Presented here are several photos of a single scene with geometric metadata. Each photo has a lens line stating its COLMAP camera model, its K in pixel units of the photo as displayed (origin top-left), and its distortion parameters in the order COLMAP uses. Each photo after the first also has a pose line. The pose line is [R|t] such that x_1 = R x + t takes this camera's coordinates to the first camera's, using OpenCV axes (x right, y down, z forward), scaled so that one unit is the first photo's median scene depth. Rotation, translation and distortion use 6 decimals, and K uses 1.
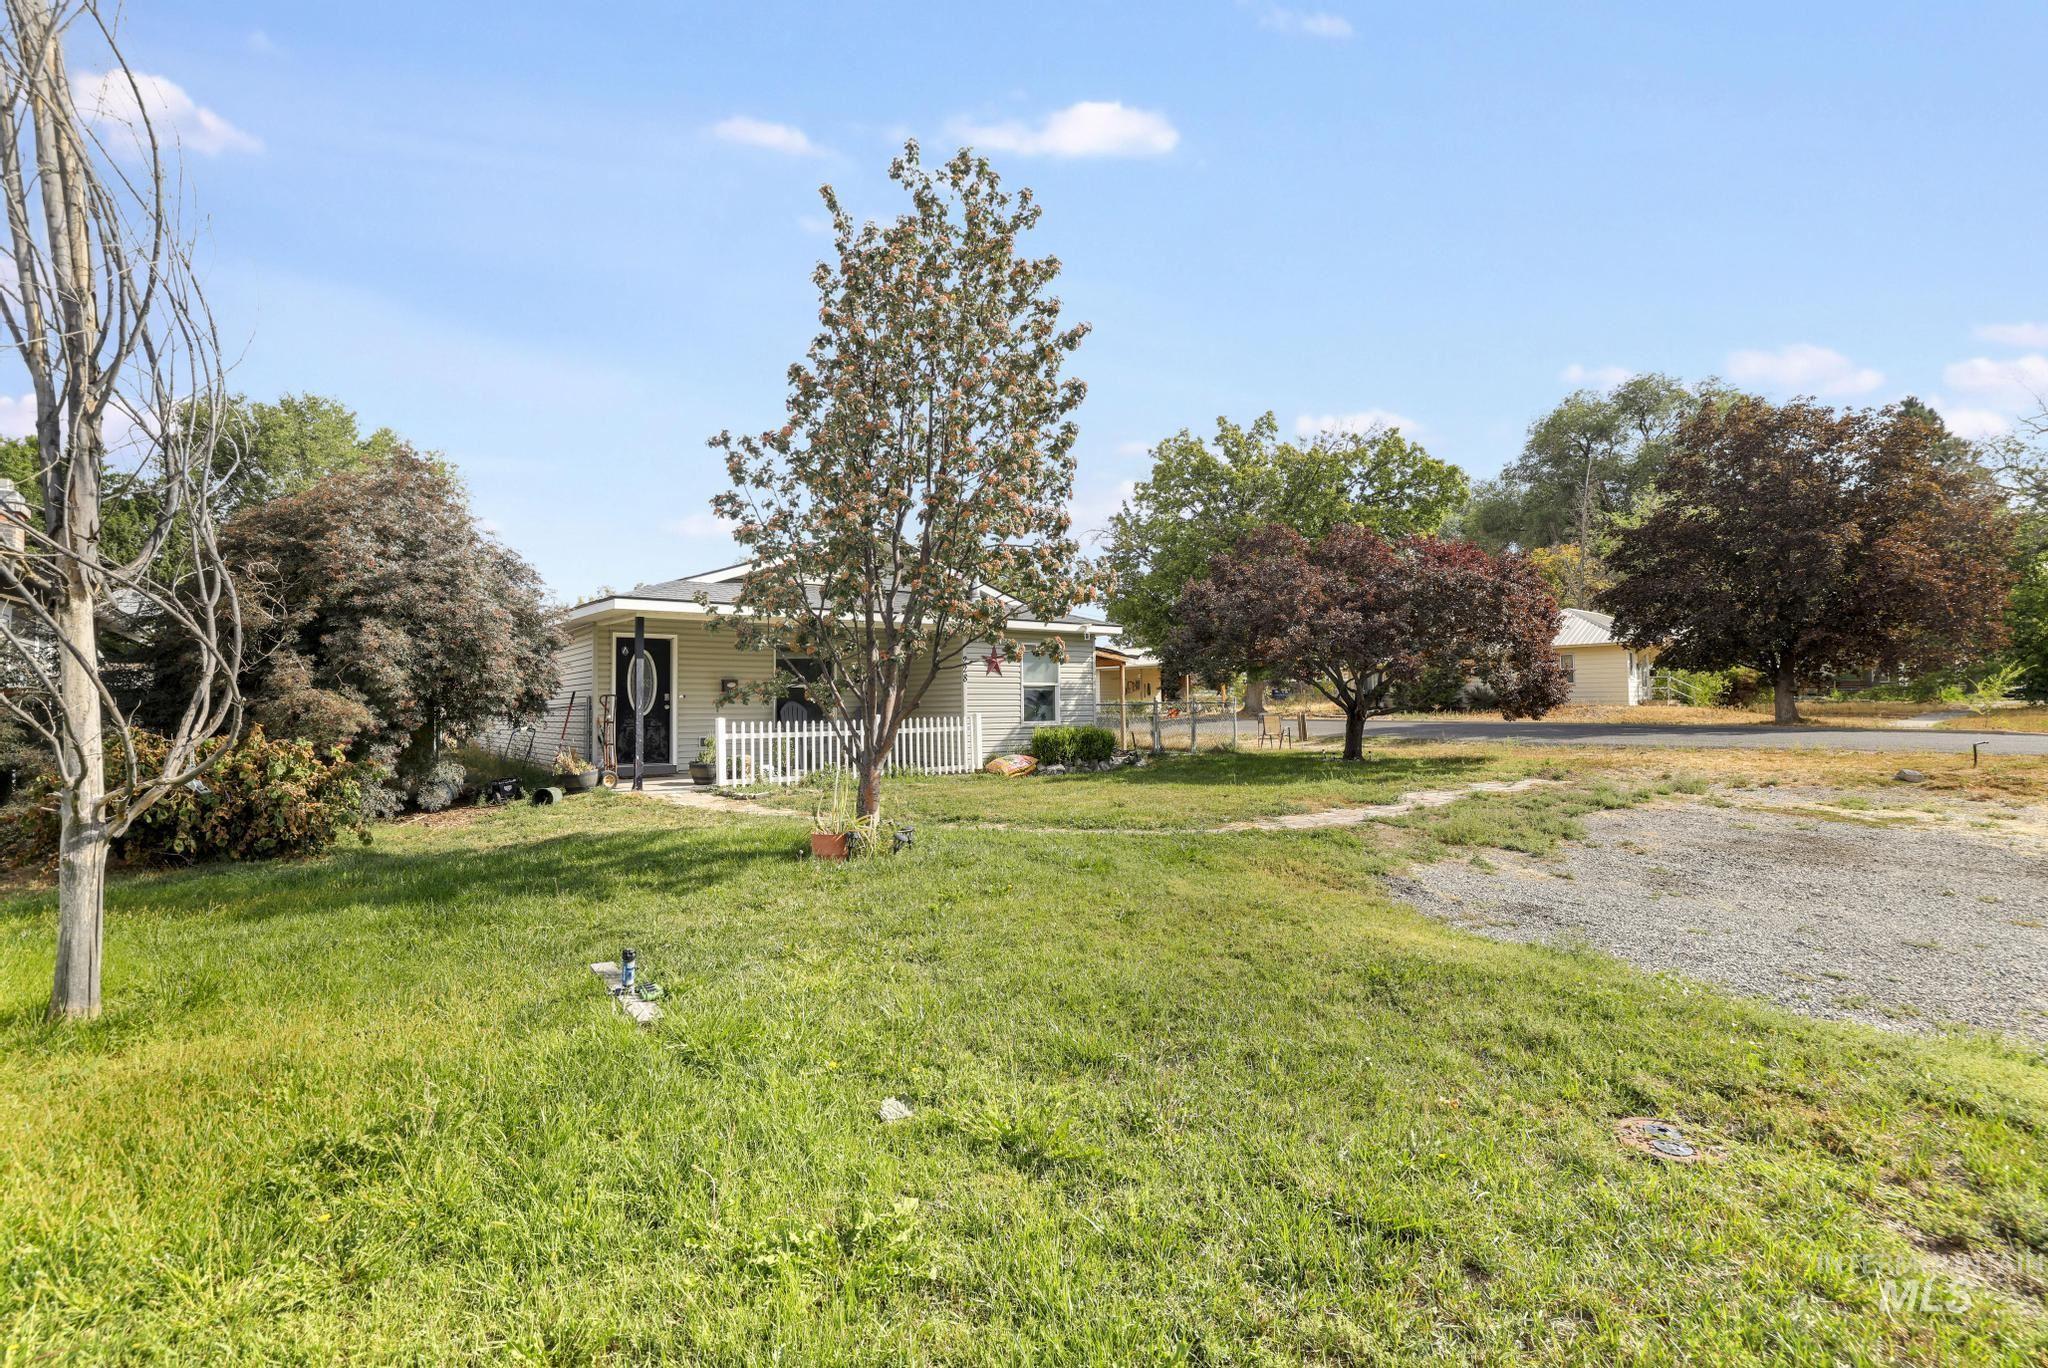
lens RADIAL K [[895.8, 0, 1024.0], [0, 895.8, 684.0], [0, 0, 1]] dist [-0.049693, 0.019988]
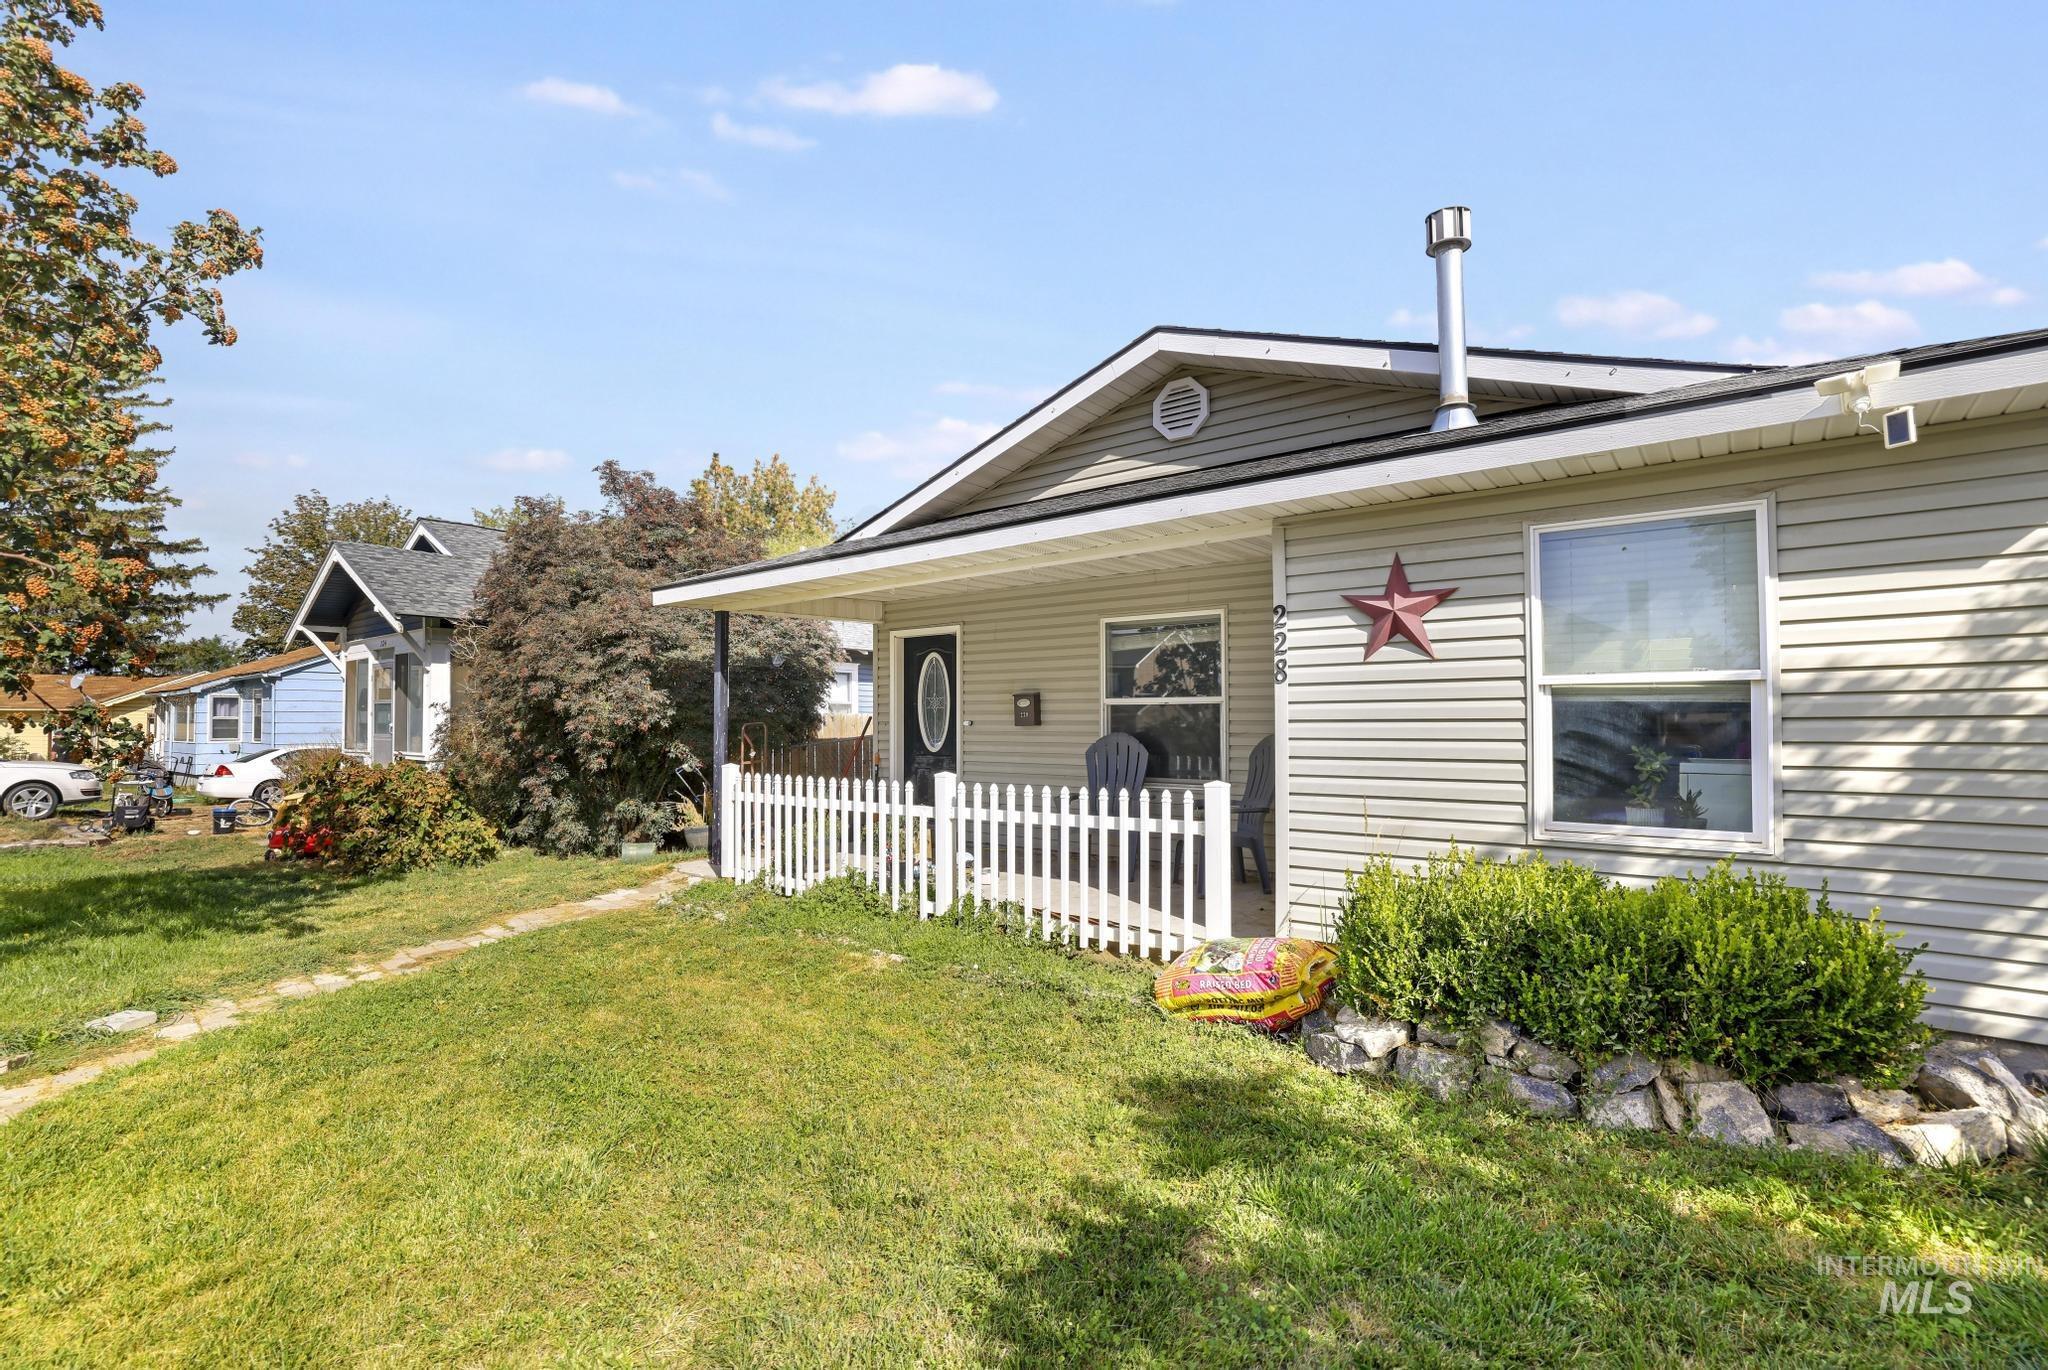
lens RADIAL K [[955.7, 0, 991.0], [0, 955.7, 700.2], [0, 0, 1]] dist [-0.052662, 0.024362]
pose [[0.187266, -0.014038, -0.982209, 0.254012], [0.024413, 0.999656, -0.009633, 0.004521], [0.982006, -0.022175, 0.187544, 0.825250]]
